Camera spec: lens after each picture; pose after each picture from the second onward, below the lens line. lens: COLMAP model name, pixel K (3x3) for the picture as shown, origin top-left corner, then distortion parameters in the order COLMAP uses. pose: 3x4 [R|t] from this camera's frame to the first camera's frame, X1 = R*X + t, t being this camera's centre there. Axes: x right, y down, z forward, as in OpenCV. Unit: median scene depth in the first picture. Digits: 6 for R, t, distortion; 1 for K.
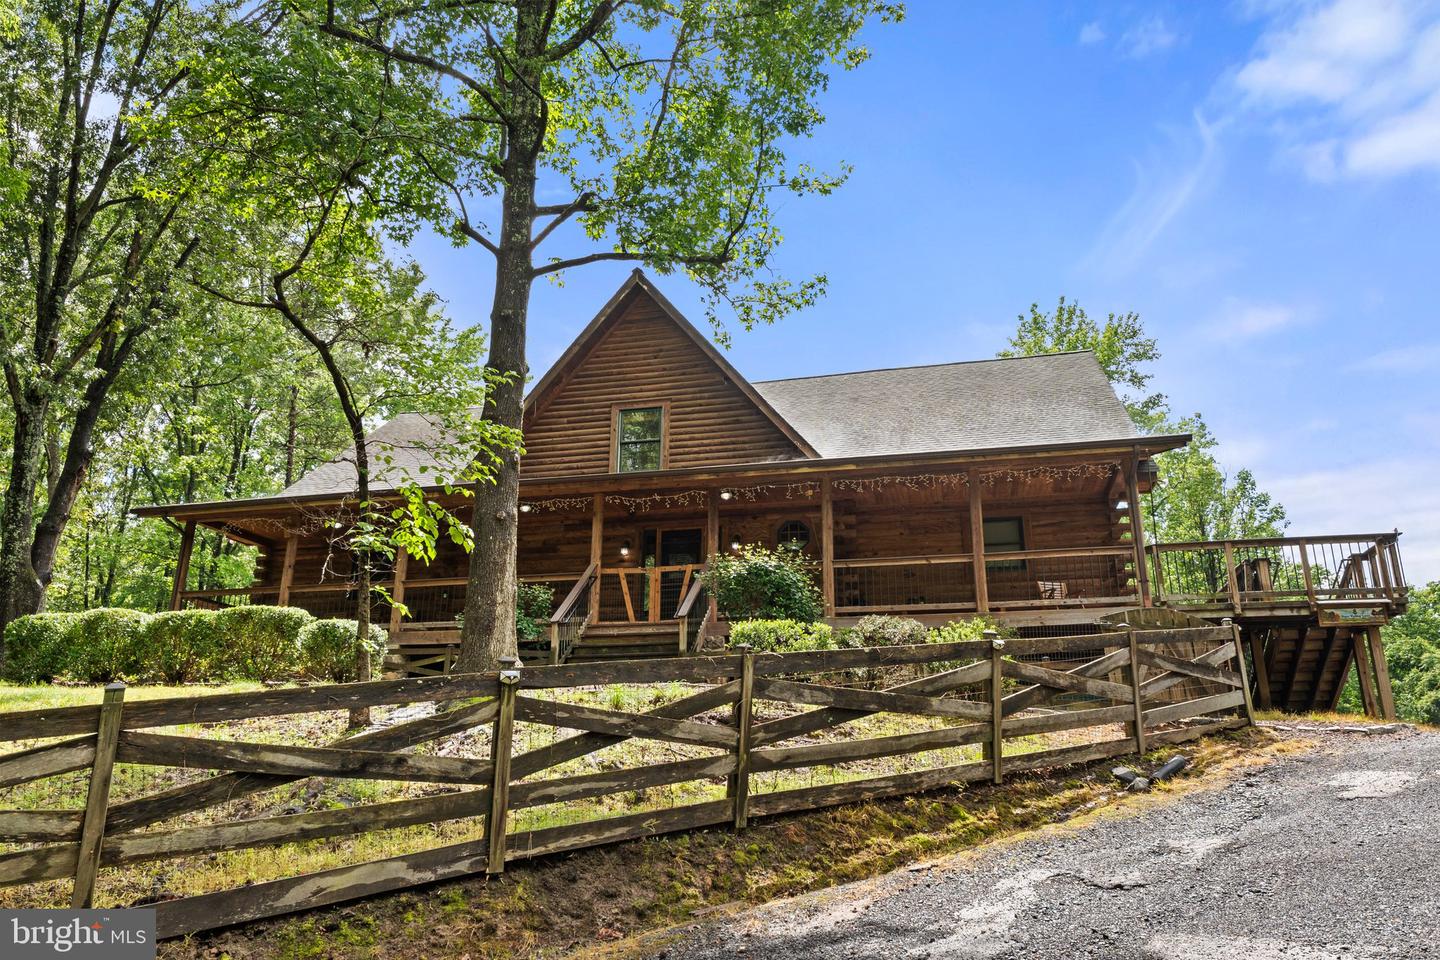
lens RADIAL K [[999.8, 0, 720.0], [0, 999.8, 480.0], [0, 0, 1]] dist [-0.006230, -0.001191]
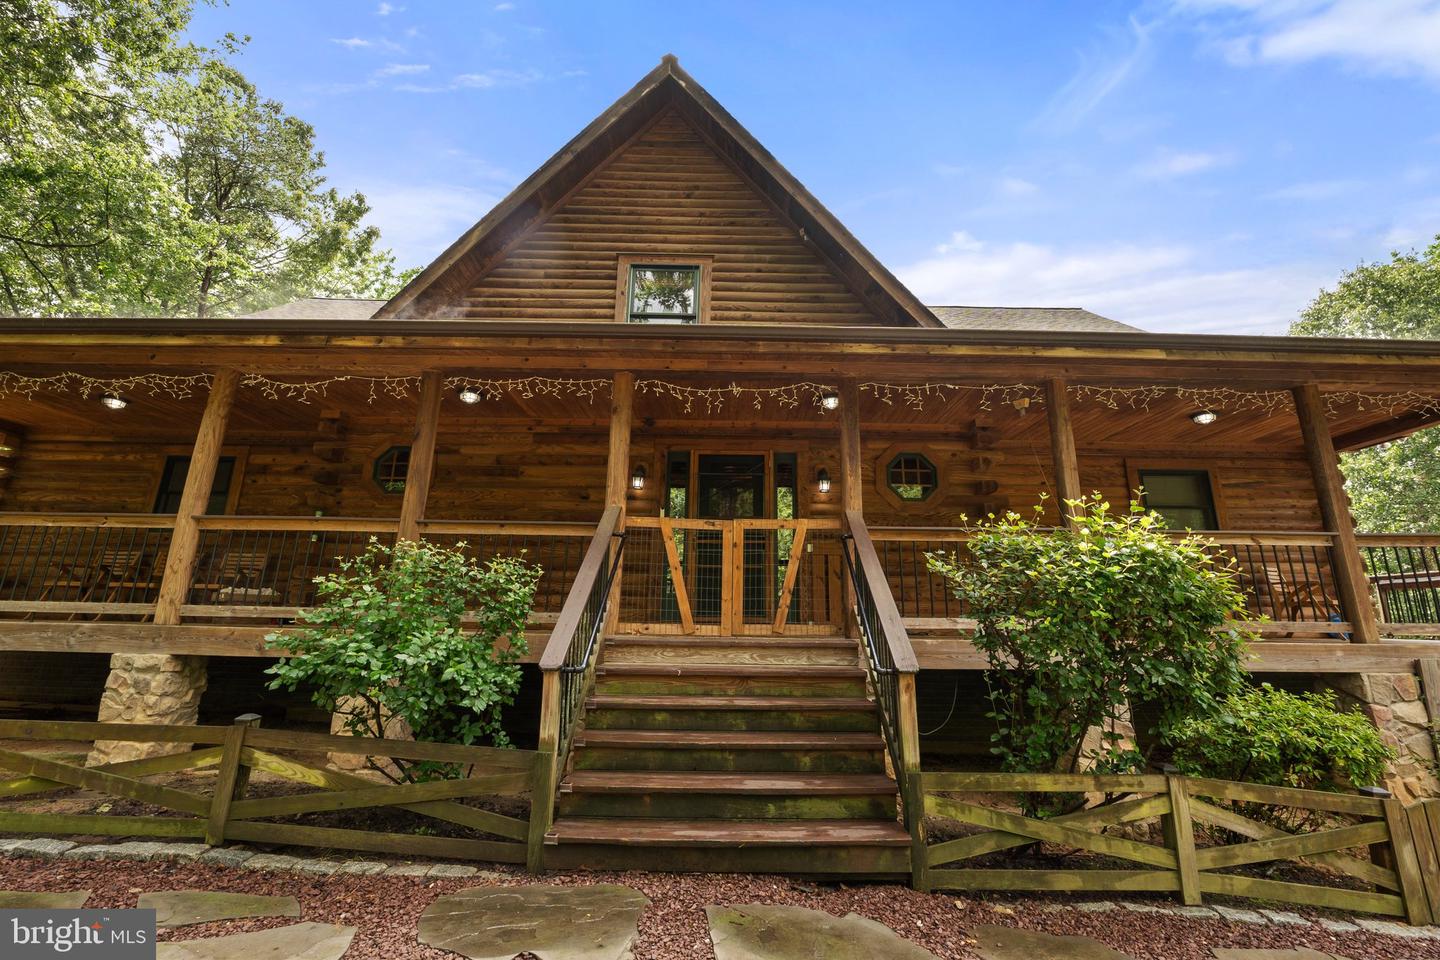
lens RADIAL K [[595.0, 0, 722.6], [0, 595.0, 487.9], [0, 0, 1]] dist [-0.014223, -0.000062]
pose [[0.970765, 0.062704, 0.231698, -0.131252], [-0.080597, 0.994385, 0.068573, 0.045357], [-0.226097, -0.085242, 0.970368, 0.641291]]
